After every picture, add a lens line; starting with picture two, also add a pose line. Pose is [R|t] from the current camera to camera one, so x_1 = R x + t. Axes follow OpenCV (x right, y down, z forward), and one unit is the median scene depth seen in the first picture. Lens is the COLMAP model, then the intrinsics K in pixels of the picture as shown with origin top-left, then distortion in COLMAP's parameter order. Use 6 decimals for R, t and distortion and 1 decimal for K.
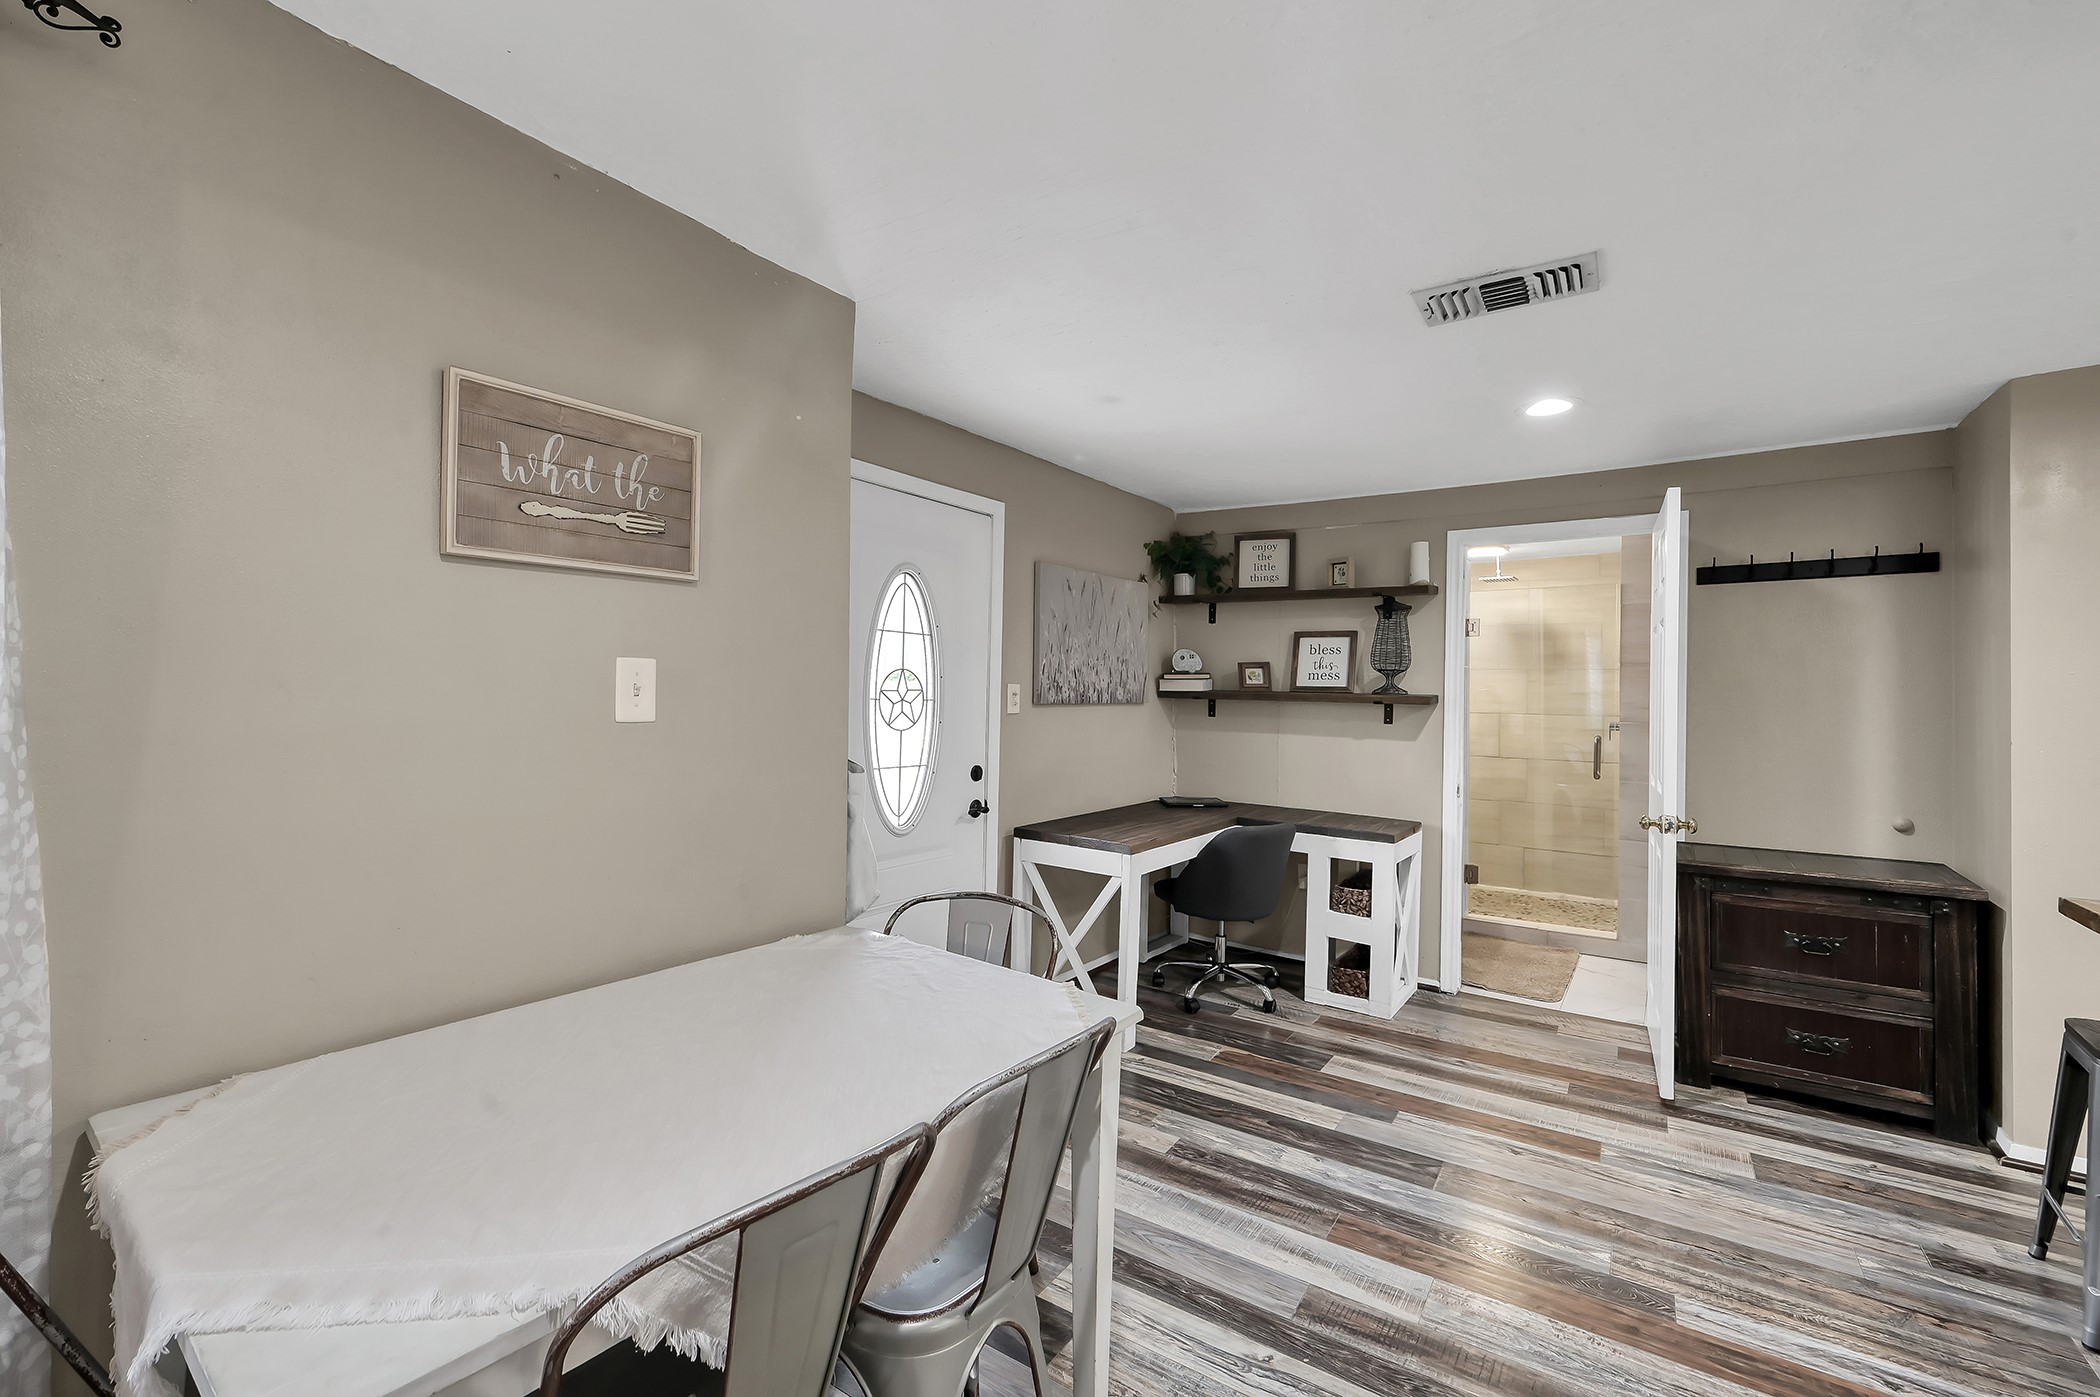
lens RADIAL K [[873.3, 0, 1053.7], [0, 873.3, 695.6], [0, 0, 1]] dist [0.004902, 0.000636]
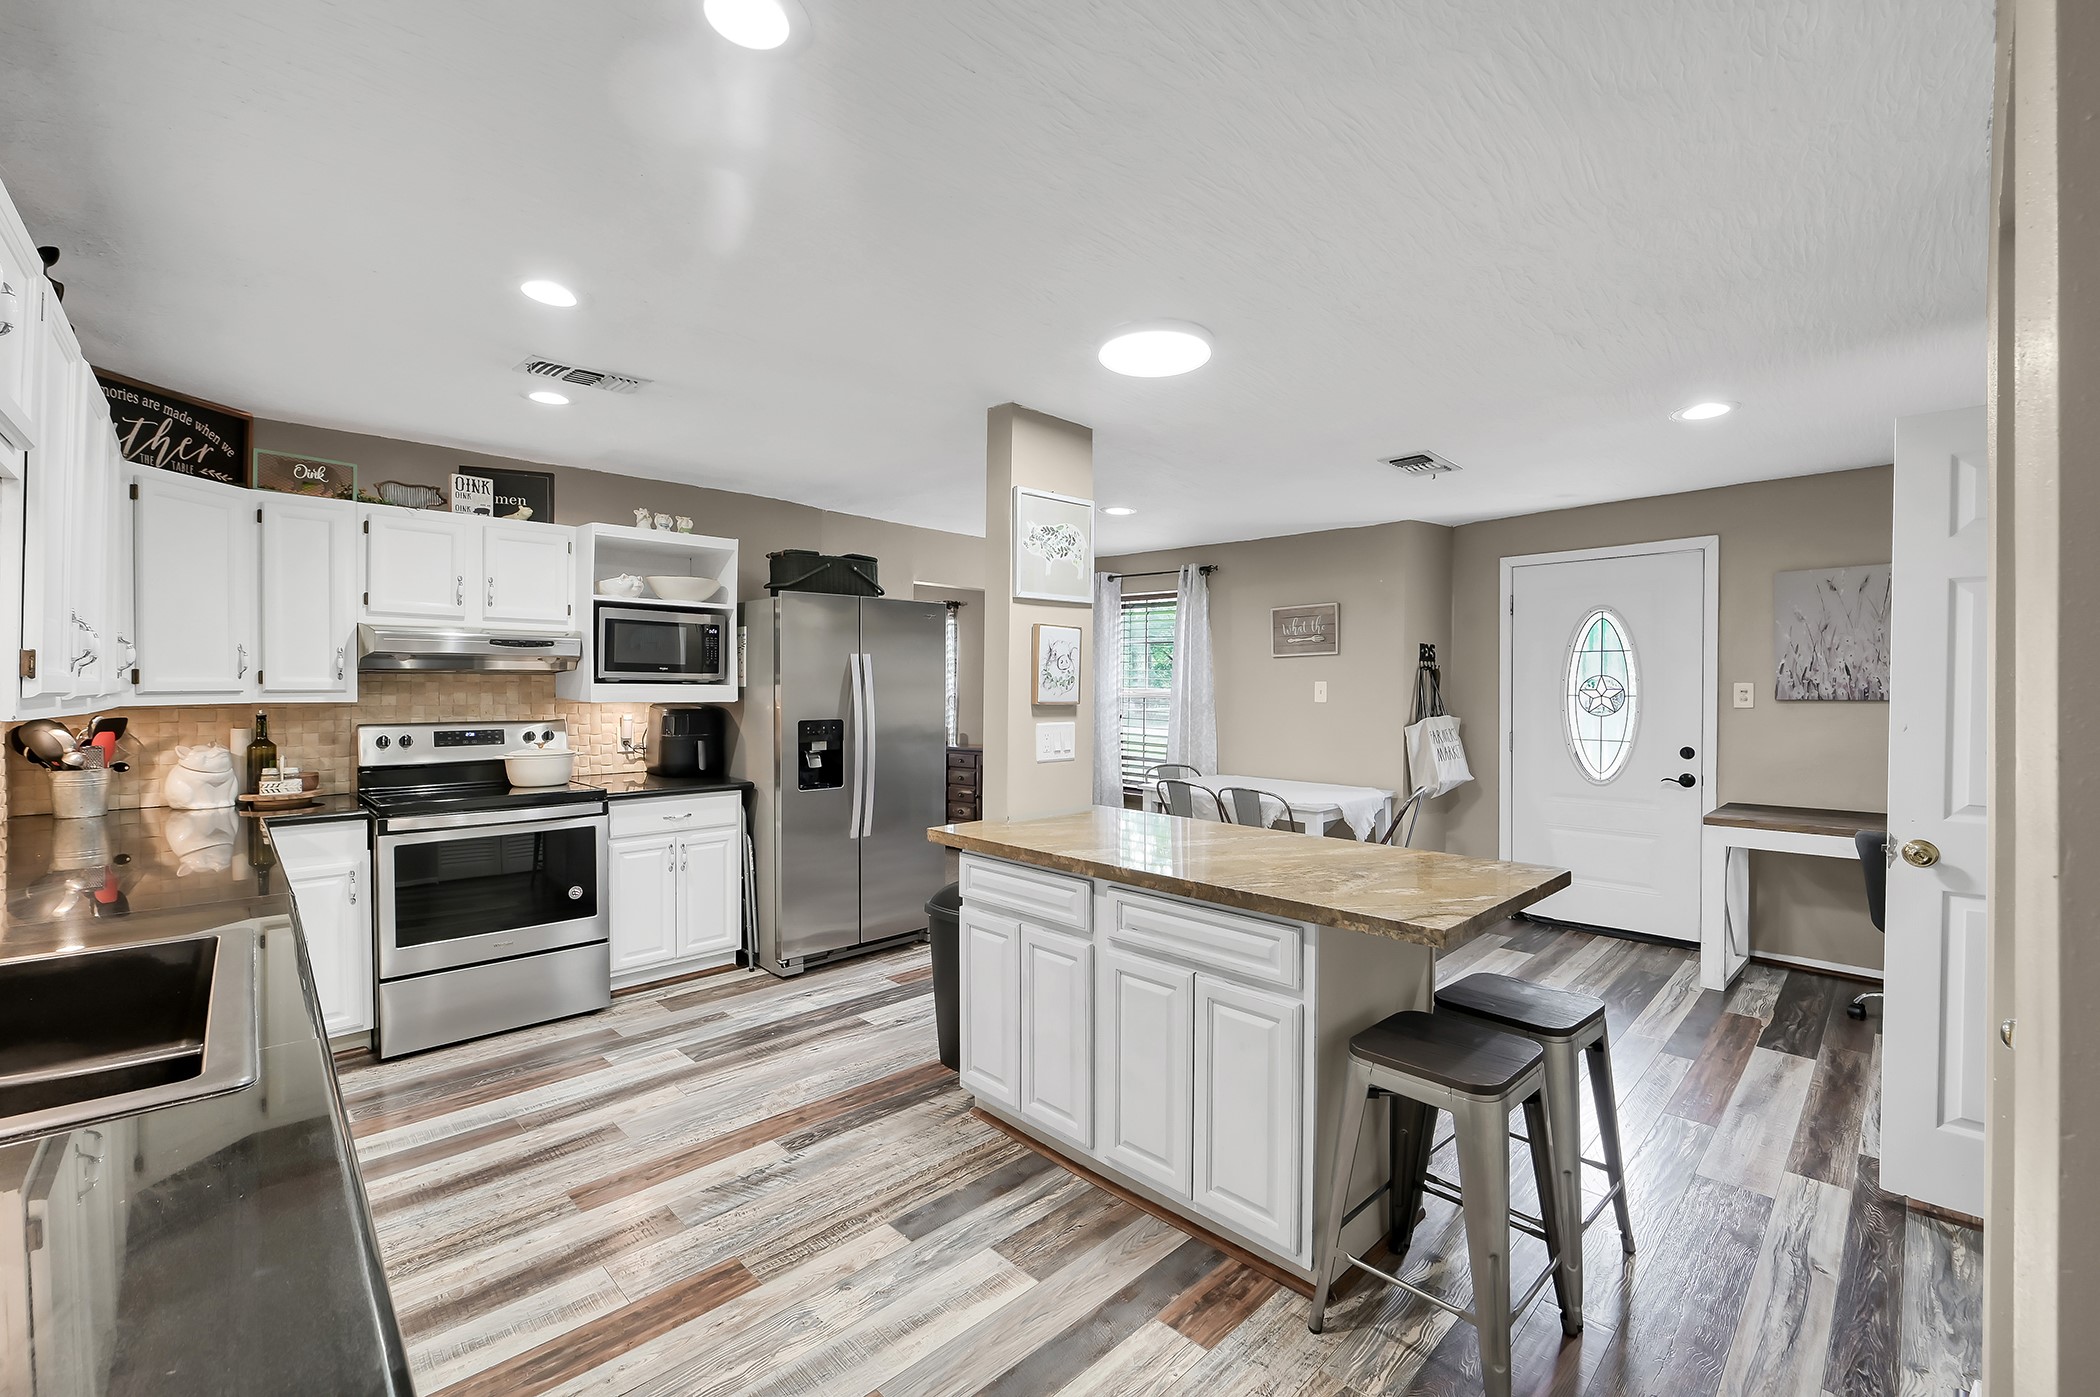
lens RADIAL K [[873.3, 0, 1080.2], [0, 873.3, 694.7], [0, 0, 1]] dist [0.004902, 0.000636]
pose [[-0.174689, -0.006622, -0.984601, 1.674476], [-0.002696, 0.999977, -0.006247, 0.016142], [0.984620, 0.001563, -0.174703, 0.428264]]
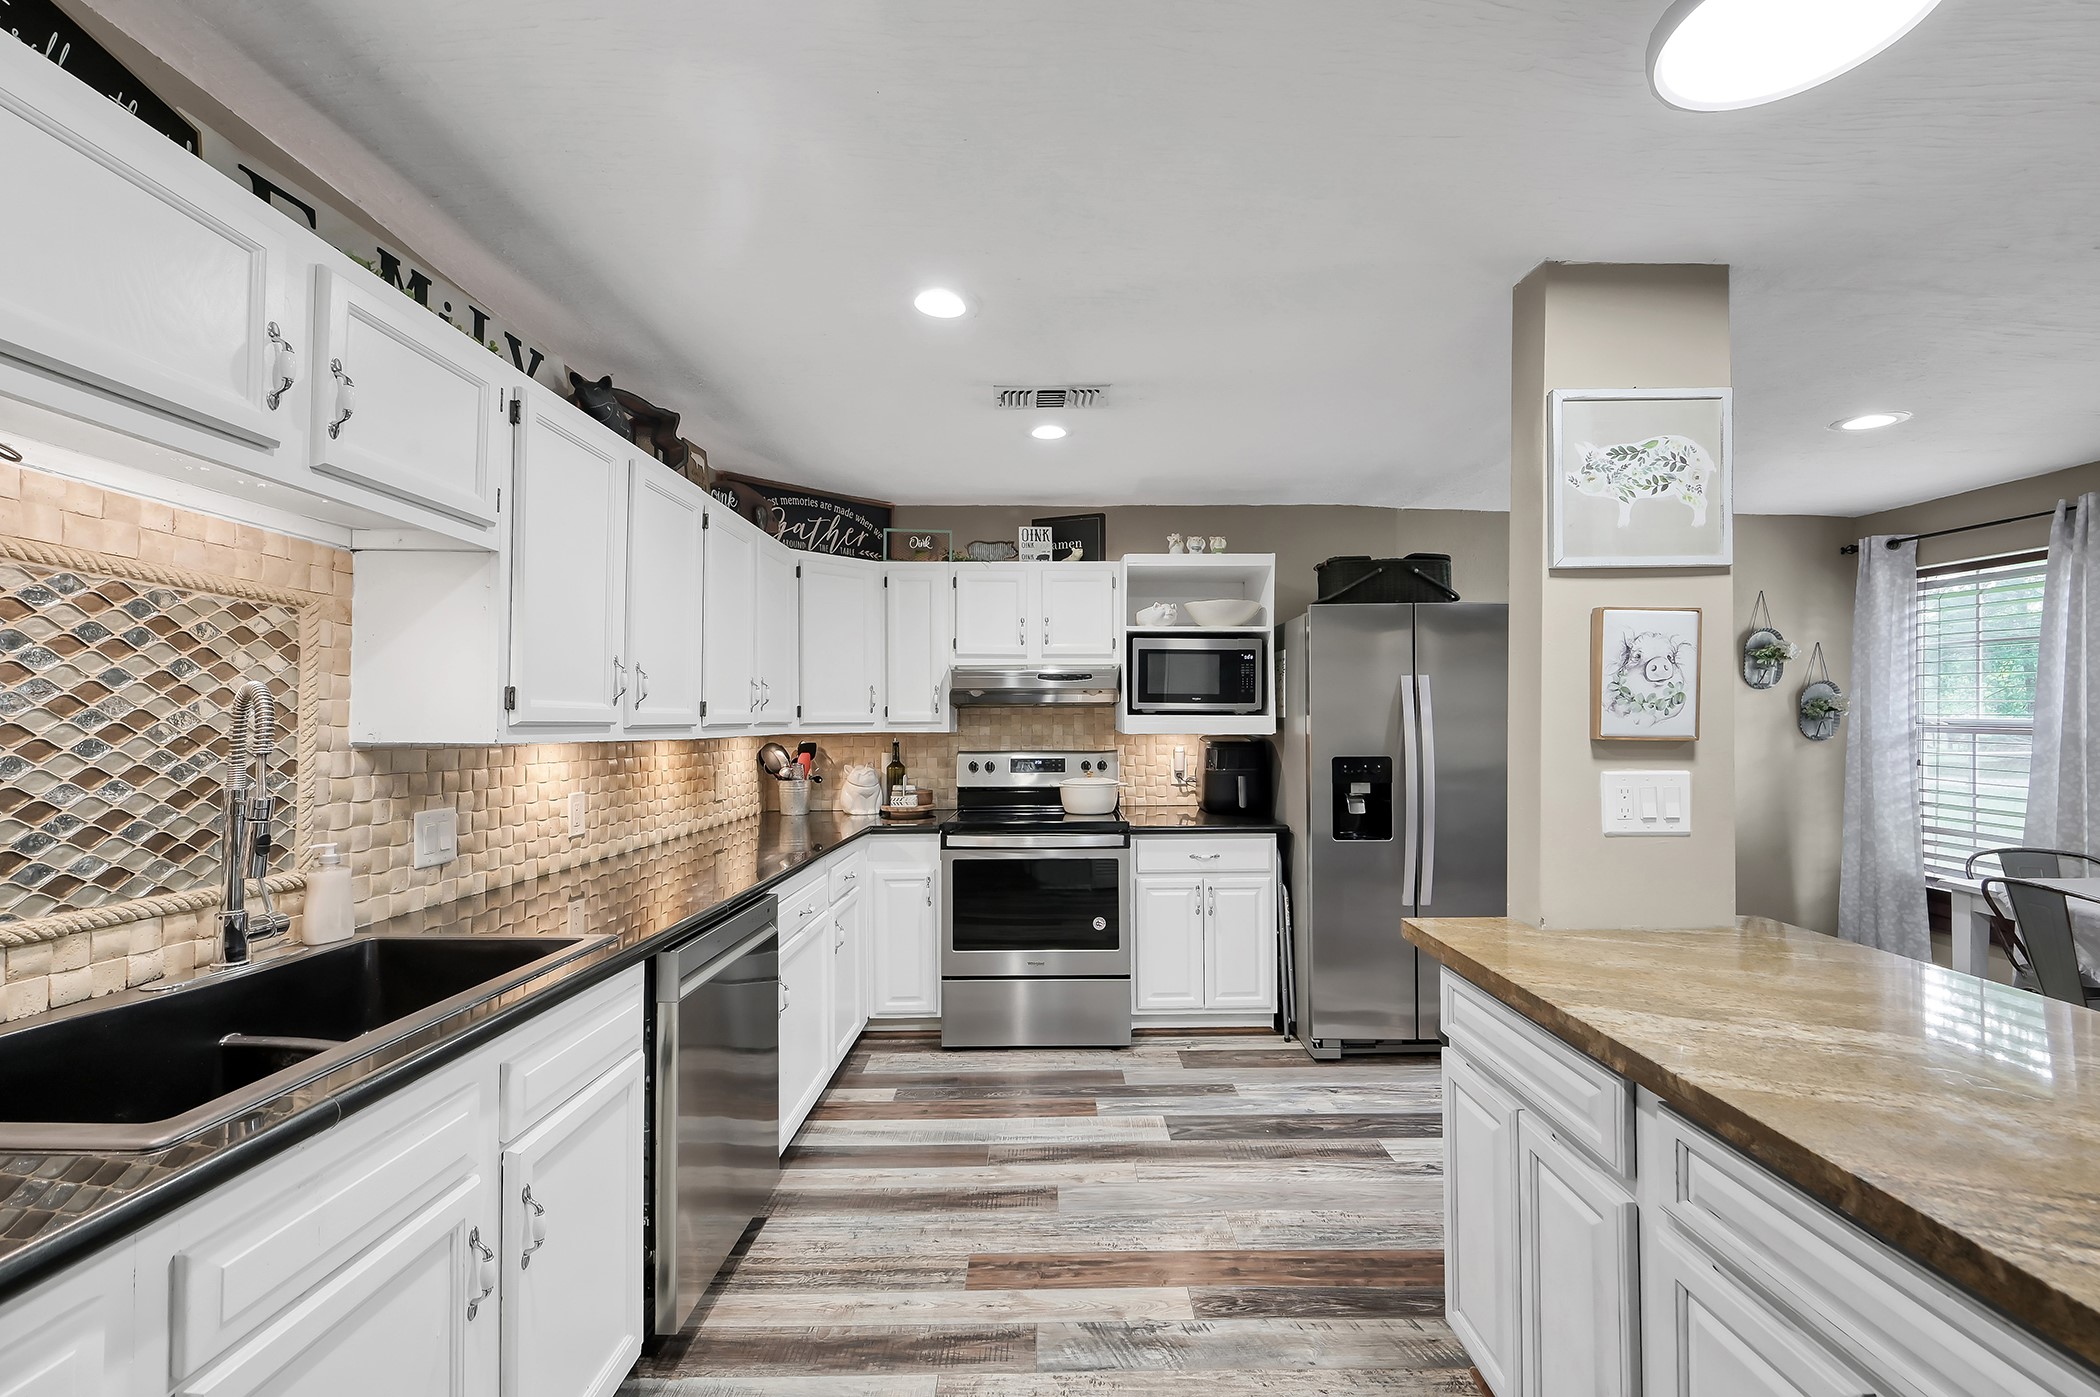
lens RADIAL K [[873.3, 0, 1052.4], [0, 873.3, 714.4], [0, 0, 1]] dist [0.004902, 0.000636]
pose [[-0.812613, -0.016943, -0.582557, 1.357098], [-0.007743, 0.999803, -0.018277, 0.017377], [0.582752, -0.010341, -0.812584, 0.479388]]
